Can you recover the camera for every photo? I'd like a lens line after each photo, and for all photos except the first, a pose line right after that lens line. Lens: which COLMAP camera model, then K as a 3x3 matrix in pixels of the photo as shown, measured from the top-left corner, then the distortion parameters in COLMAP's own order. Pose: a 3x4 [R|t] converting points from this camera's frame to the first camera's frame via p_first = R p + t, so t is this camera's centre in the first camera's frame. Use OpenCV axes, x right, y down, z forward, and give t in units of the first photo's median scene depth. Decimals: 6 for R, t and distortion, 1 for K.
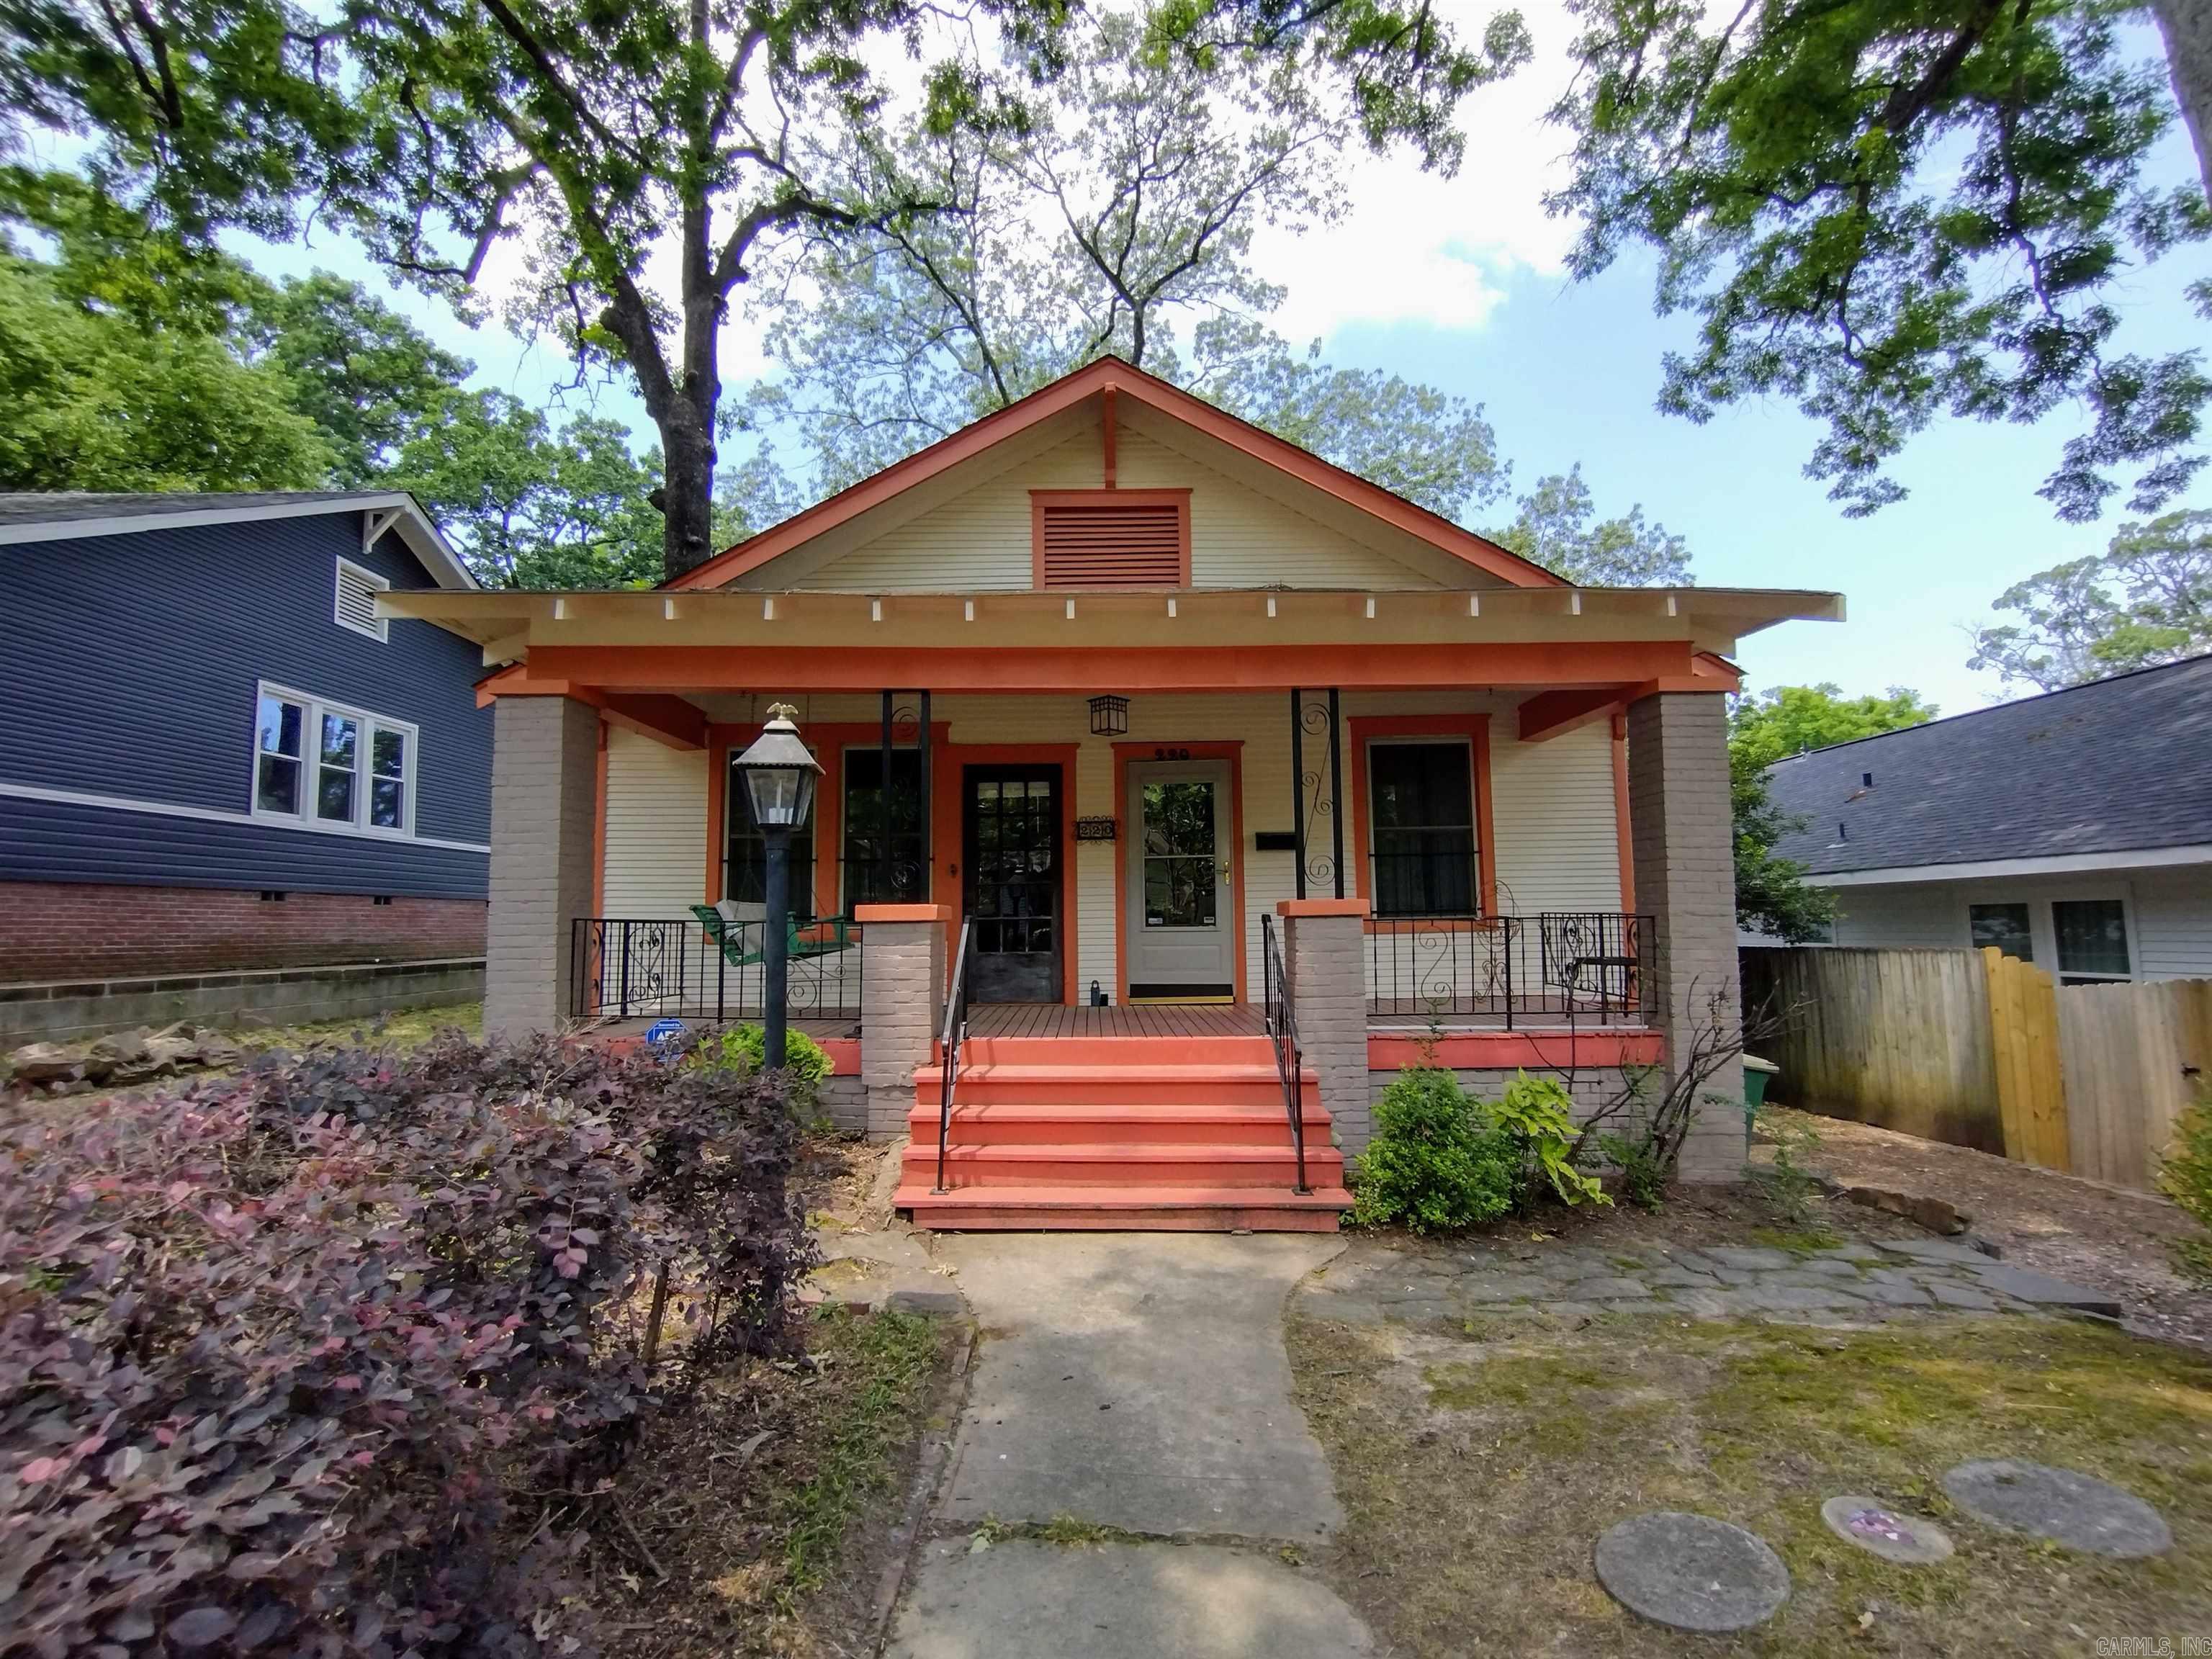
lens RADIAL K [[1019.5, 0, 1106.0], [0, 1019.5, 829.5], [0, 0, 1]] dist [-0.002158, 0.000641]
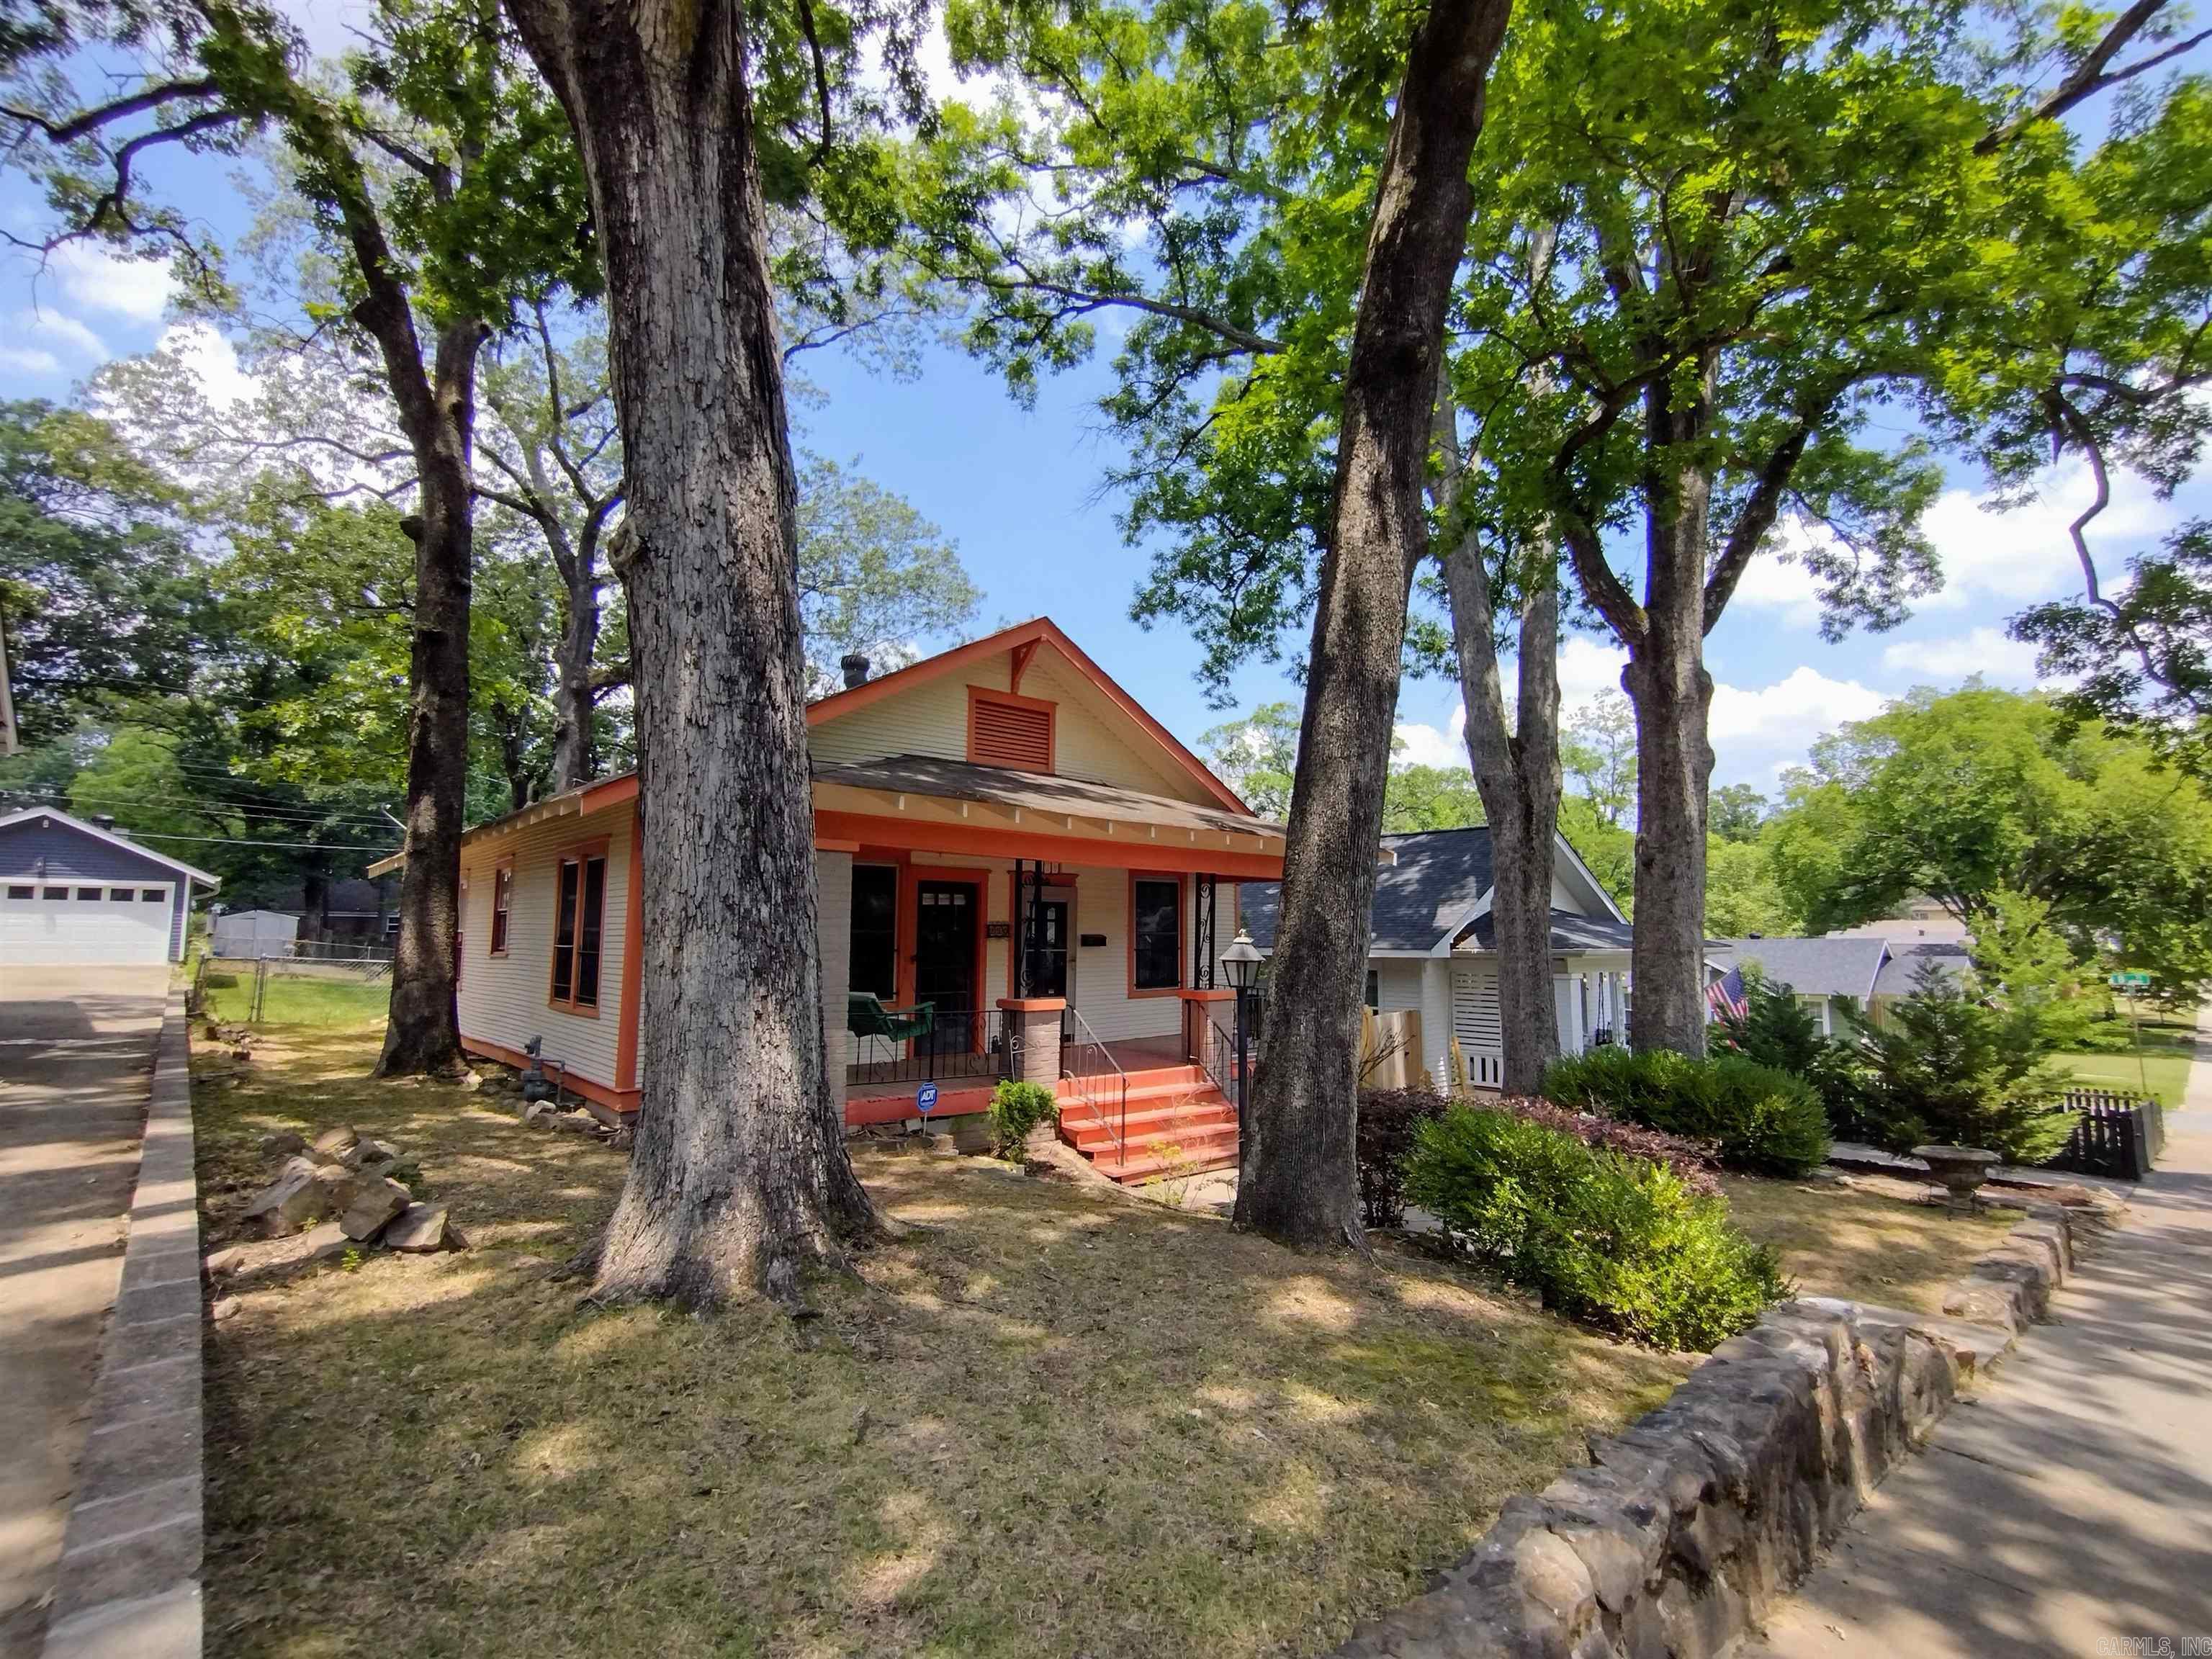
lens RADIAL K [[1019.5, 0, 1106.0], [0, 1019.5, 829.5], [0, 0, 1]] dist [-0.002158, 0.000641]
pose [[0.750577, 0.087436, 0.654972, -0.750289], [-0.081585, 0.995885, -0.039453, -0.085902], [-0.655727, -0.023824, 0.754622, -0.167483]]
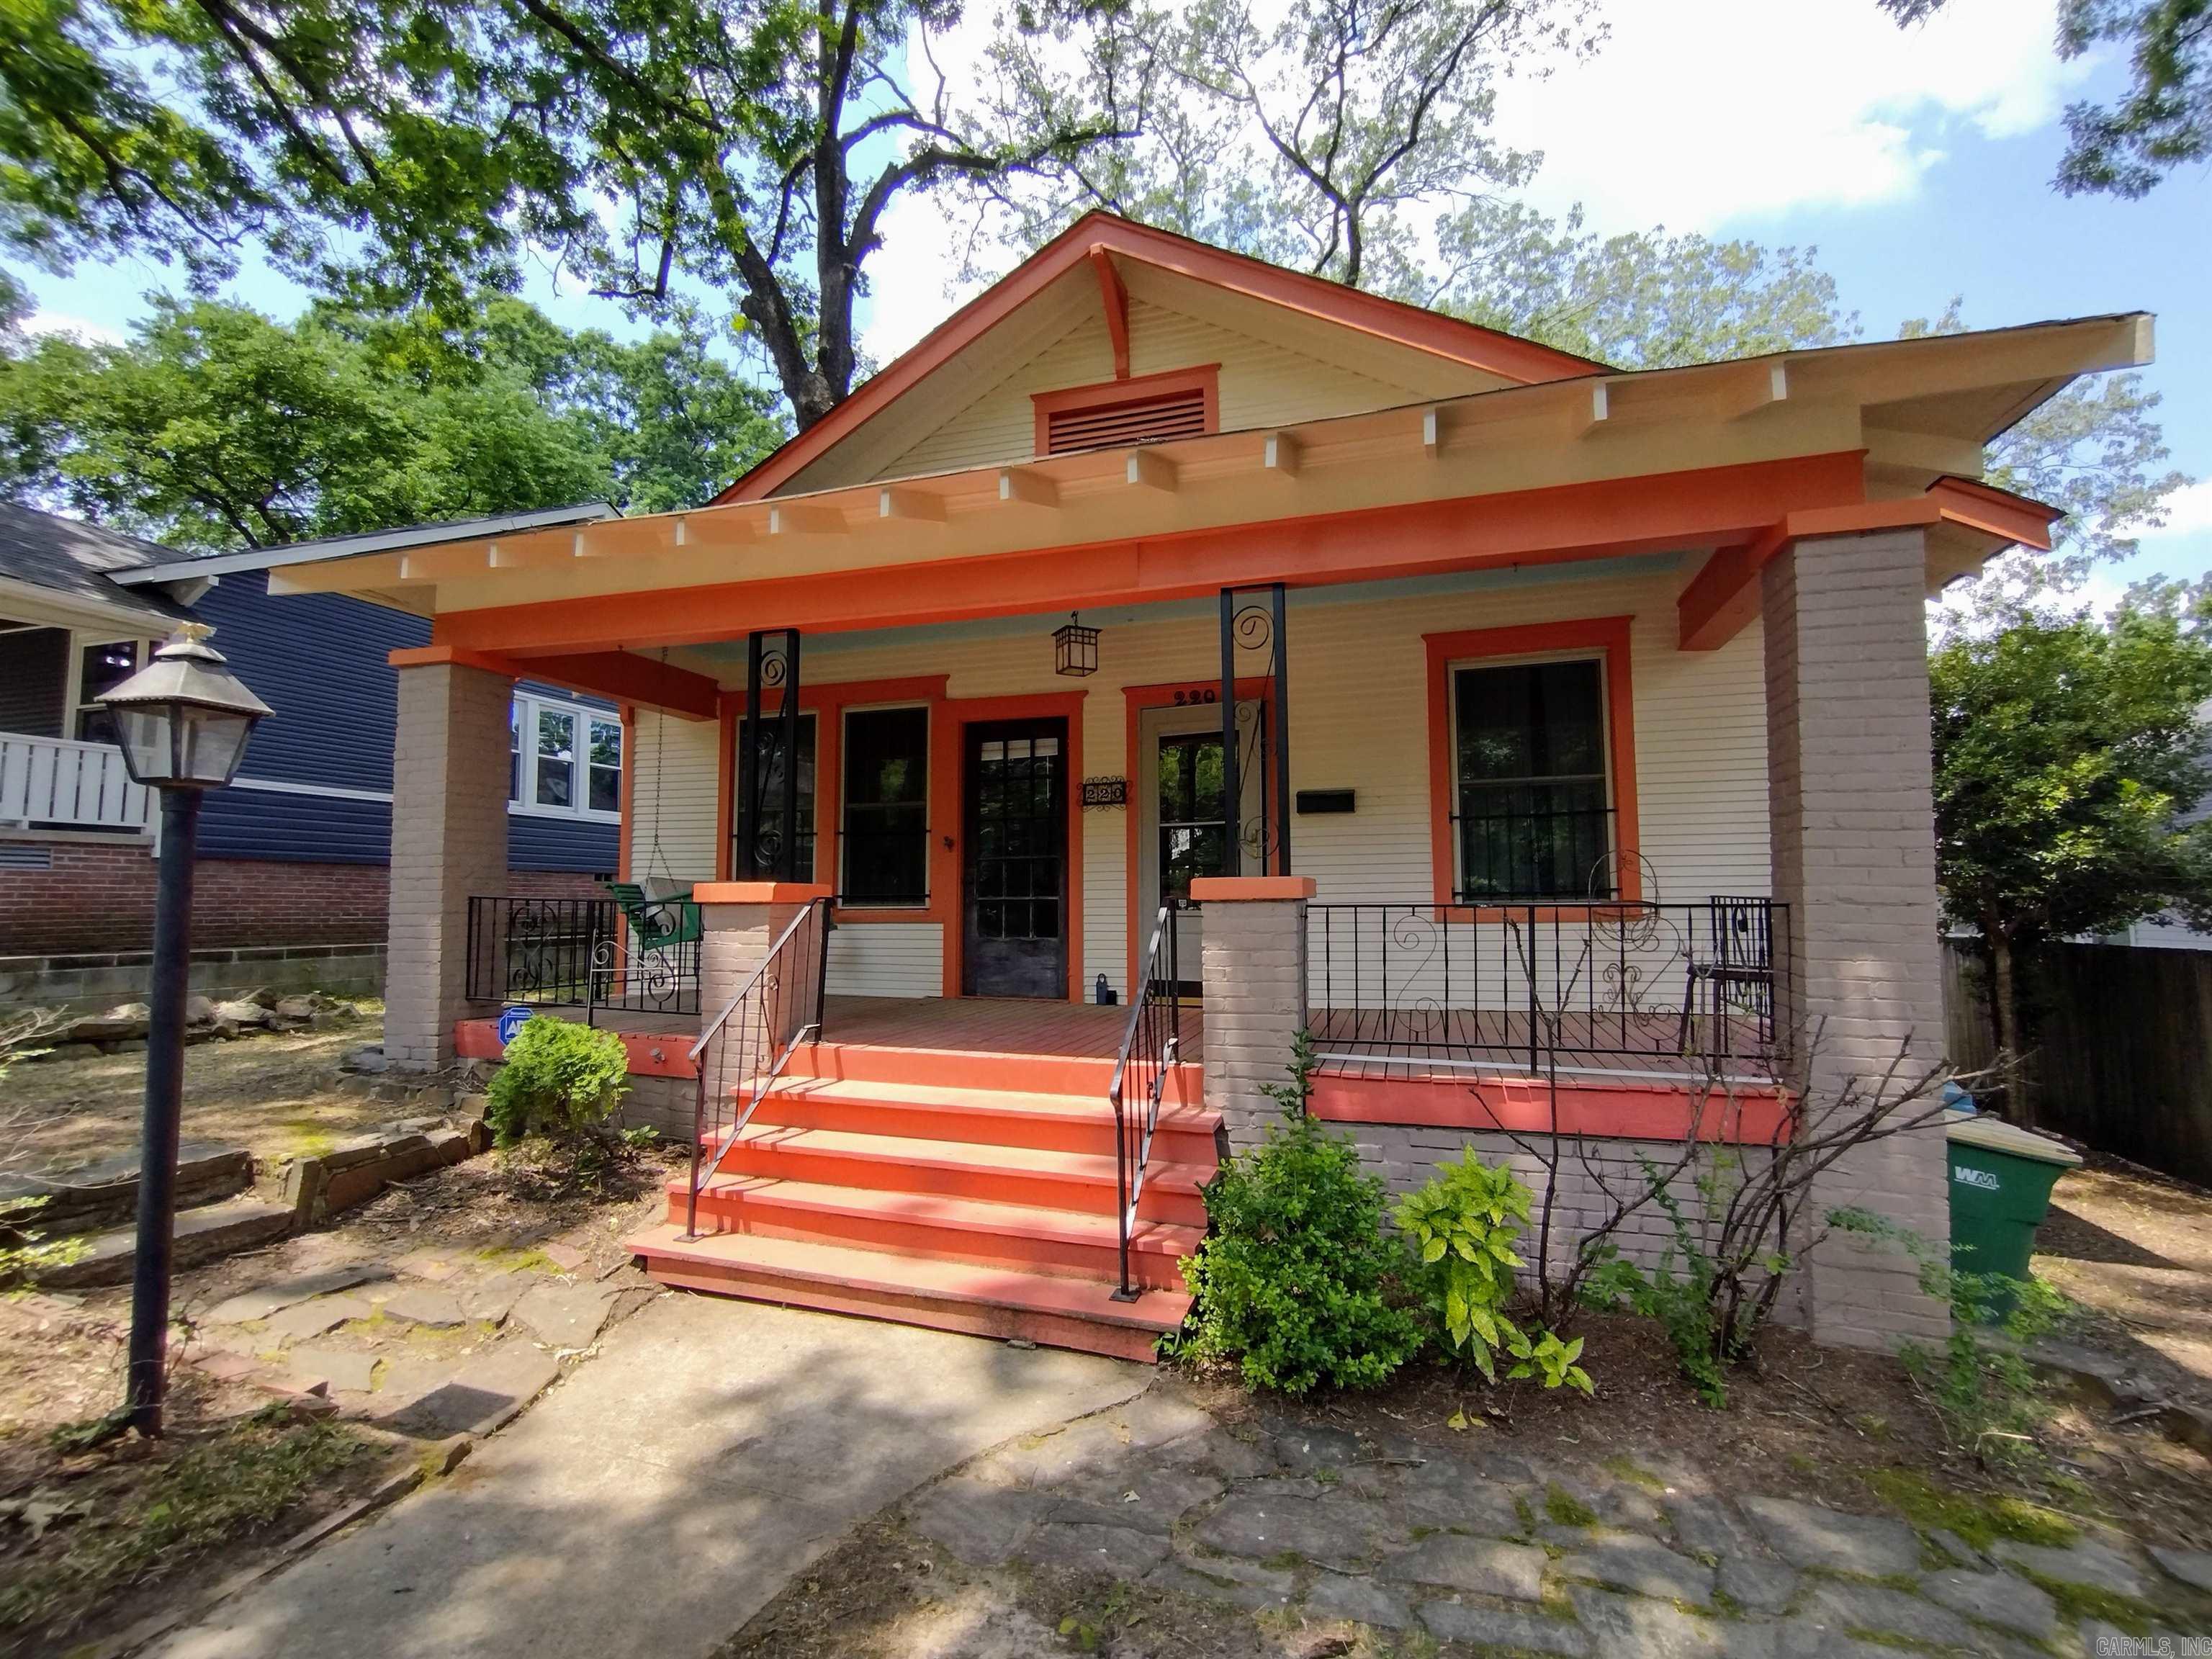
lens RADIAL K [[1017.0, 0, 1103.1], [0, 1017.0, 826.0], [0, 0, 1]] dist [-0.001198, 0.001002]
pose [[0.948925, -0.015444, -0.315123, 0.219110], [0.021471, 0.999647, 0.015664, 0.012414], [0.314769, -0.021630, 0.948922, 0.184952]]
